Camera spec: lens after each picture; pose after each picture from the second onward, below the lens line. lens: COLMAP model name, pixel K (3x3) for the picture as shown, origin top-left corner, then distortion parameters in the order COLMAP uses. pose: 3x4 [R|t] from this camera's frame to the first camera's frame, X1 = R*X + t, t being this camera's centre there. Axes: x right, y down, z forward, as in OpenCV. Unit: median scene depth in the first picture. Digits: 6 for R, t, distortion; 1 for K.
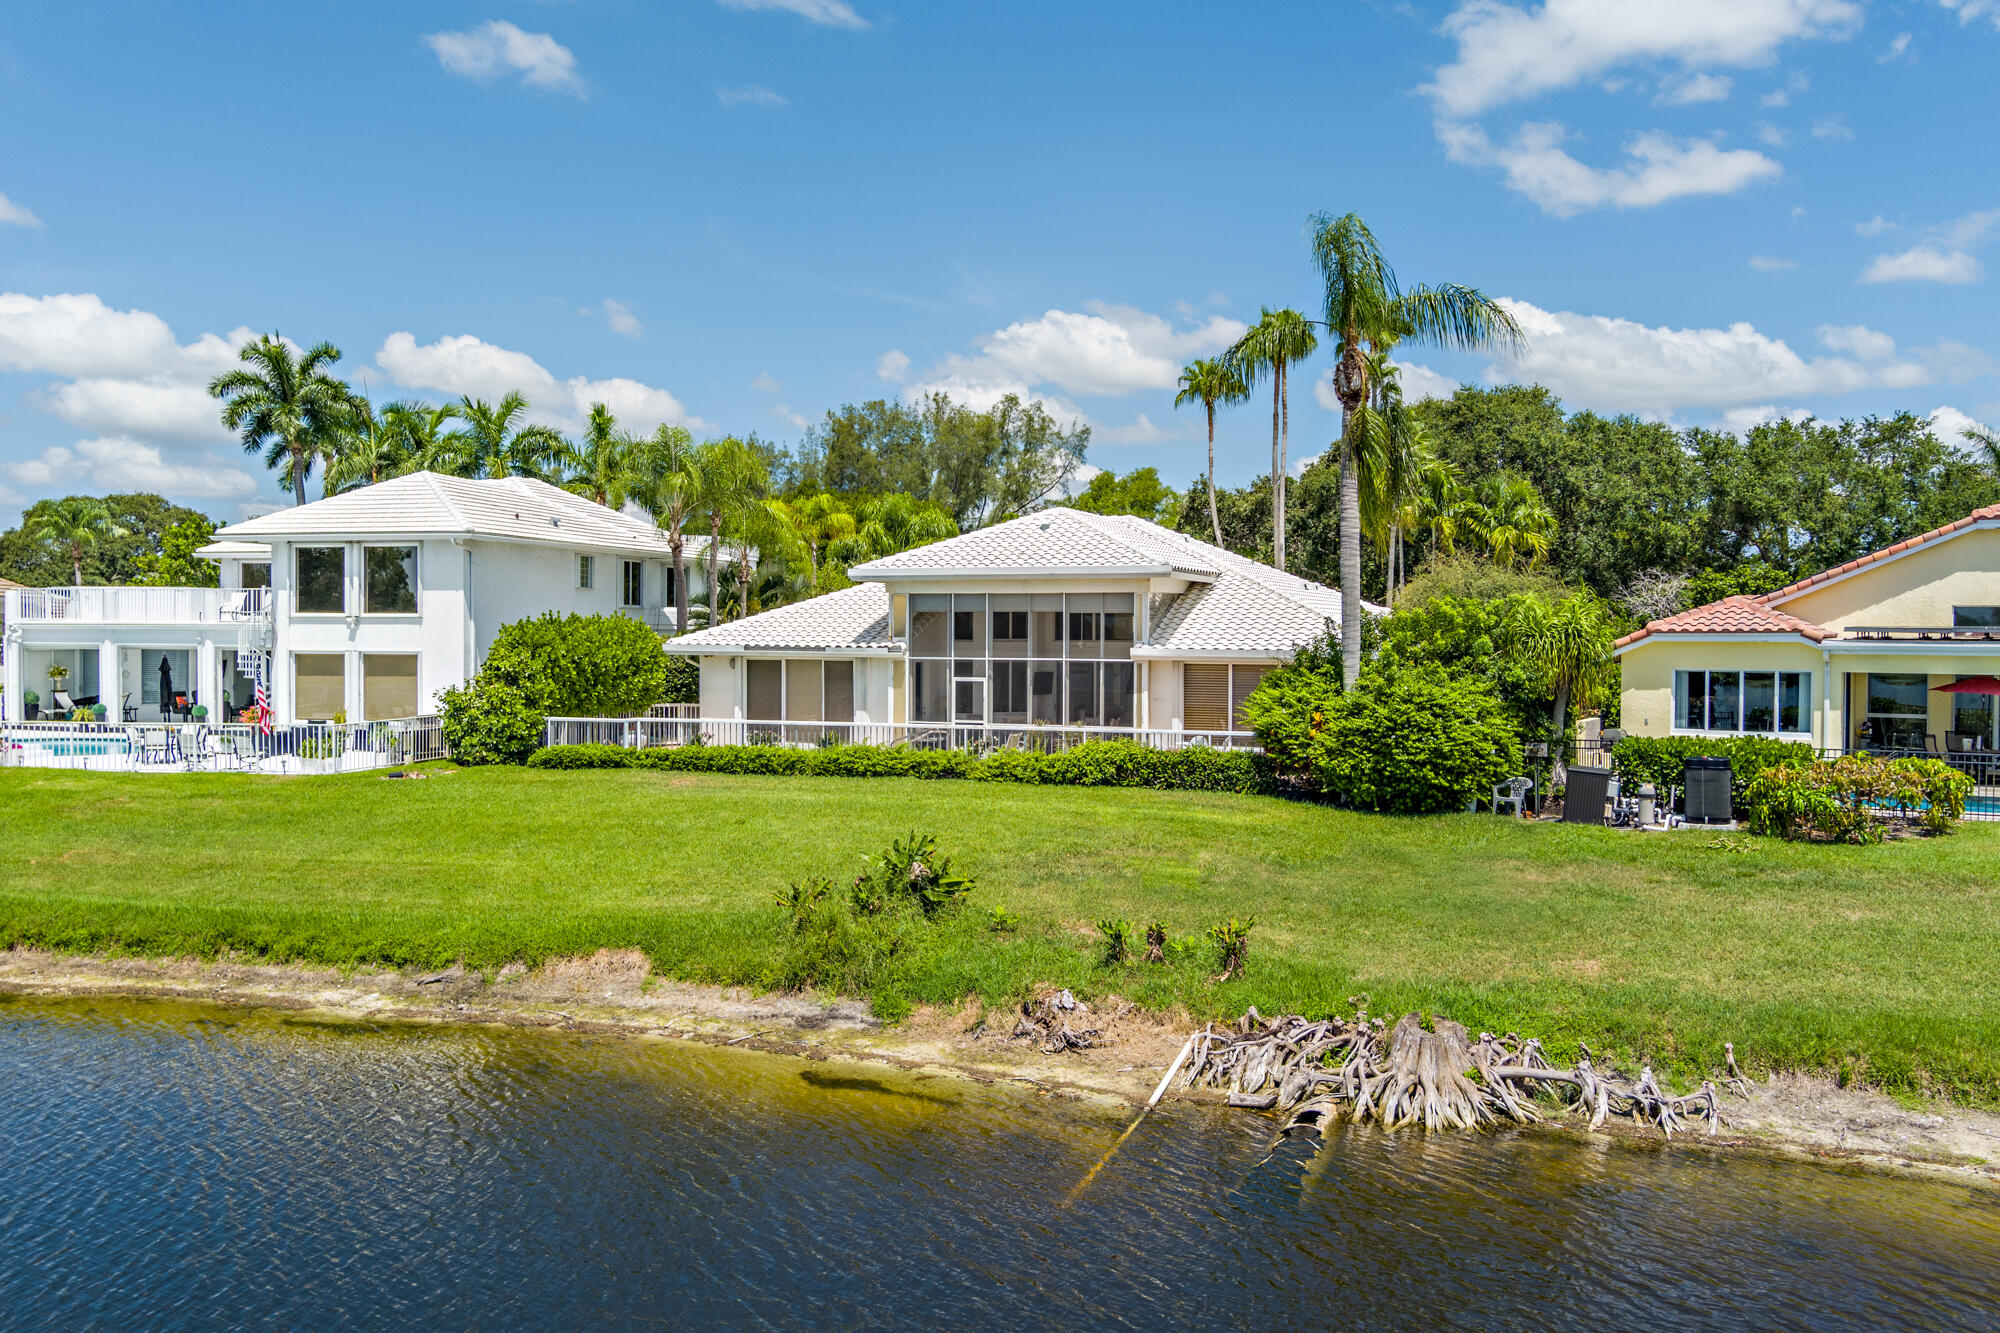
lens RADIAL K [[1600.6, 0, 1000.0], [0, 1600.6, 666.5], [0, 0, 1]] dist [-0.034497, 0.046481]
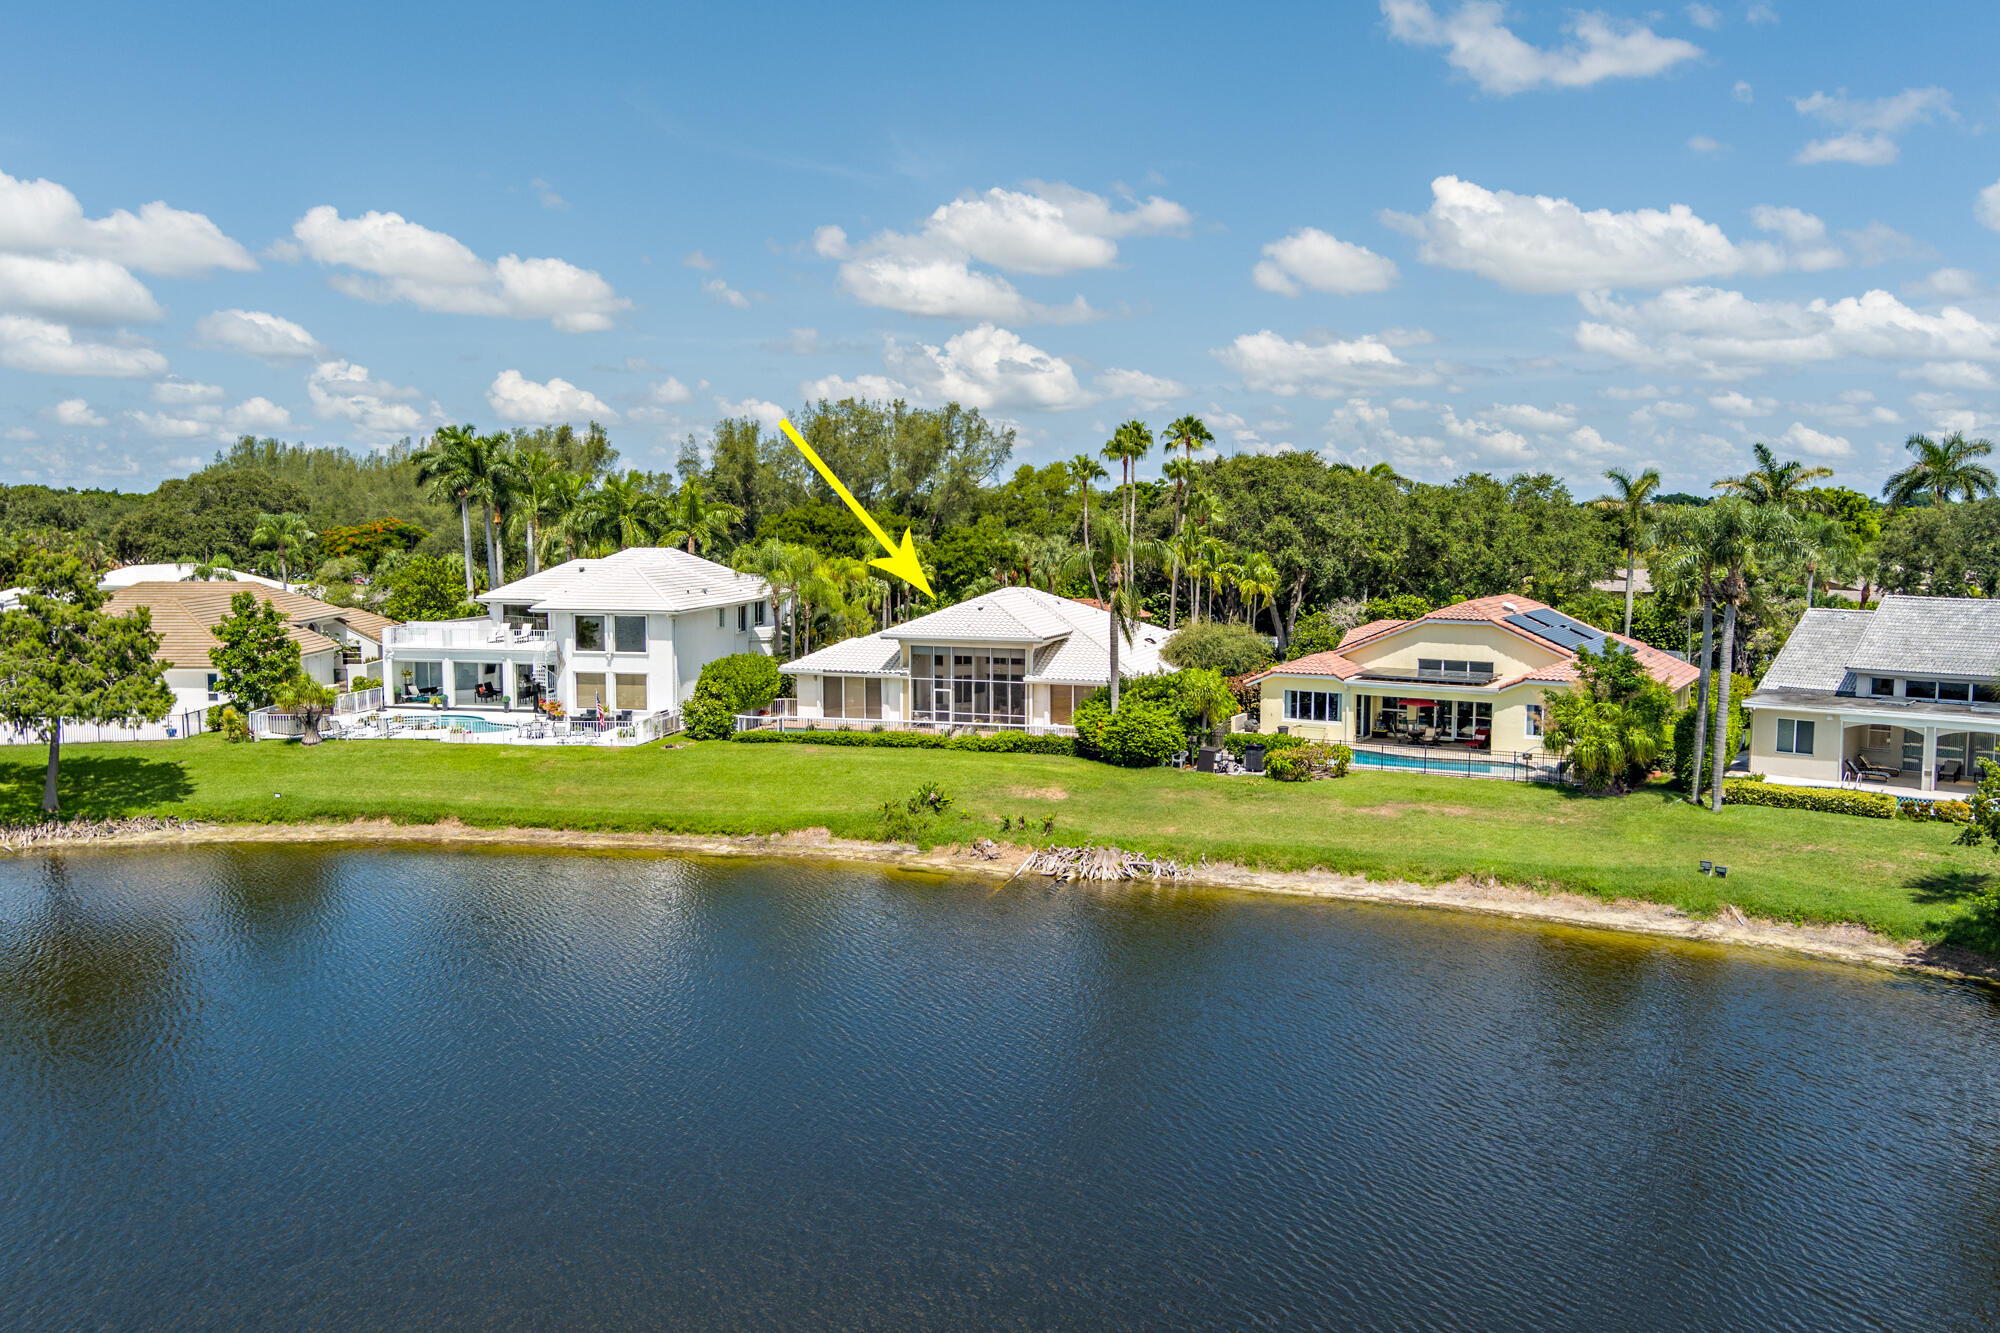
lens RADIAL K [[1600.6, 0, 1000.0], [0, 1600.6, 666.5], [0, 0, 1]] dist [-0.034497, 0.046481]
pose [[0.999217, -0.006847, 0.038964, -0.034073], [0.003936, 0.997227, 0.074317, -0.227414], [-0.039365, -0.074105, 0.996473, -1.306500]]
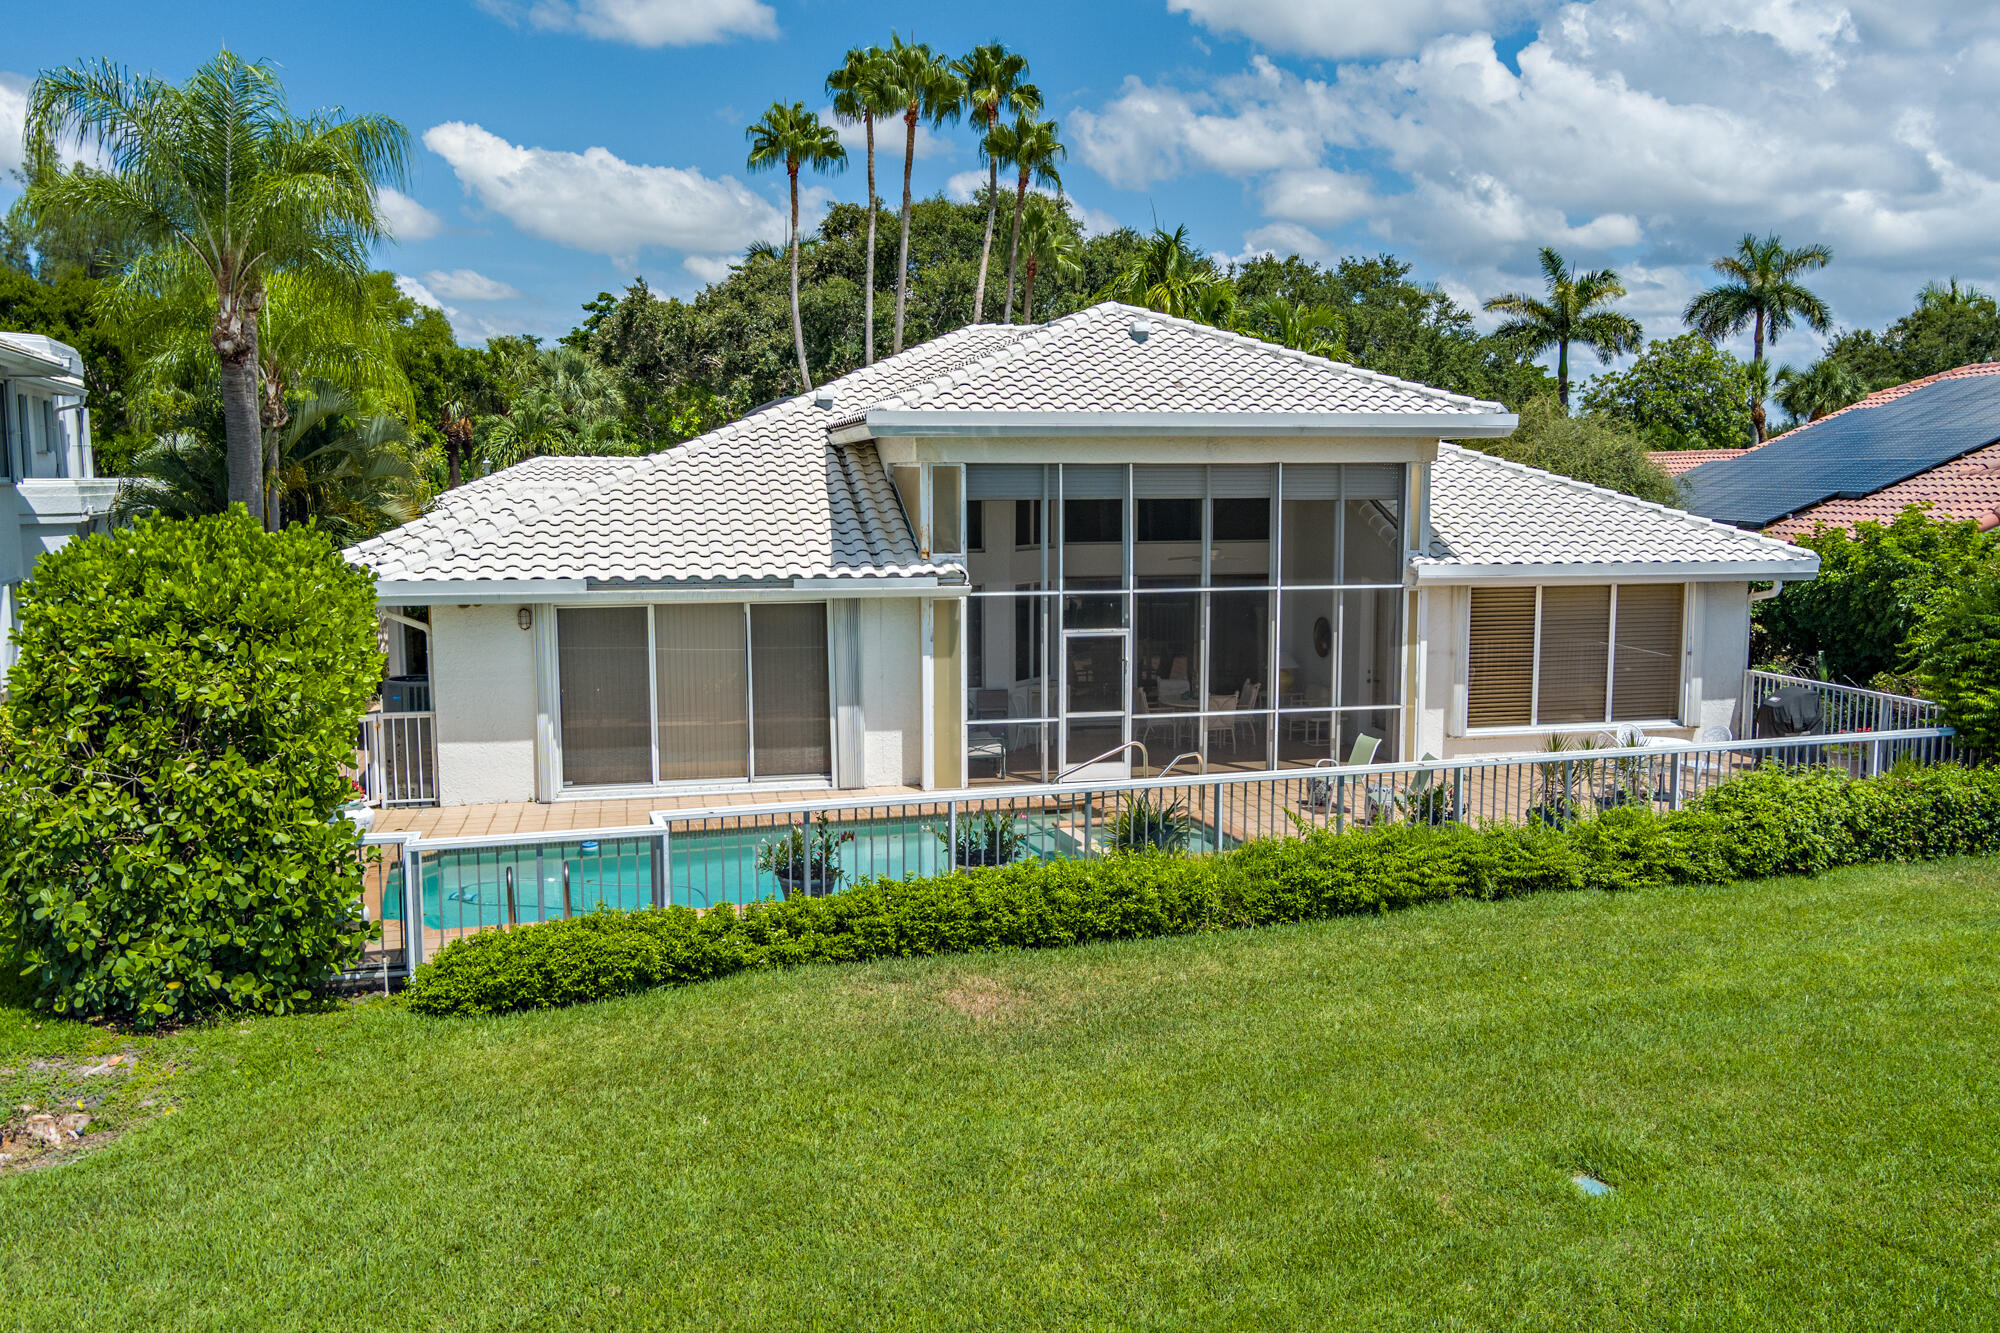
lens RADIAL K [[1671.6, 0, 944.7], [0, 1671.6, 668.2], [0, 0, 1]] dist [-0.003400, 0.000476]
pose [[0.833440, -0.070766, 0.548061, -0.469638], [0.022648, 0.995308, 0.094073, -0.042442], [-0.552146, -0.065992, 0.831132, 0.813549]]
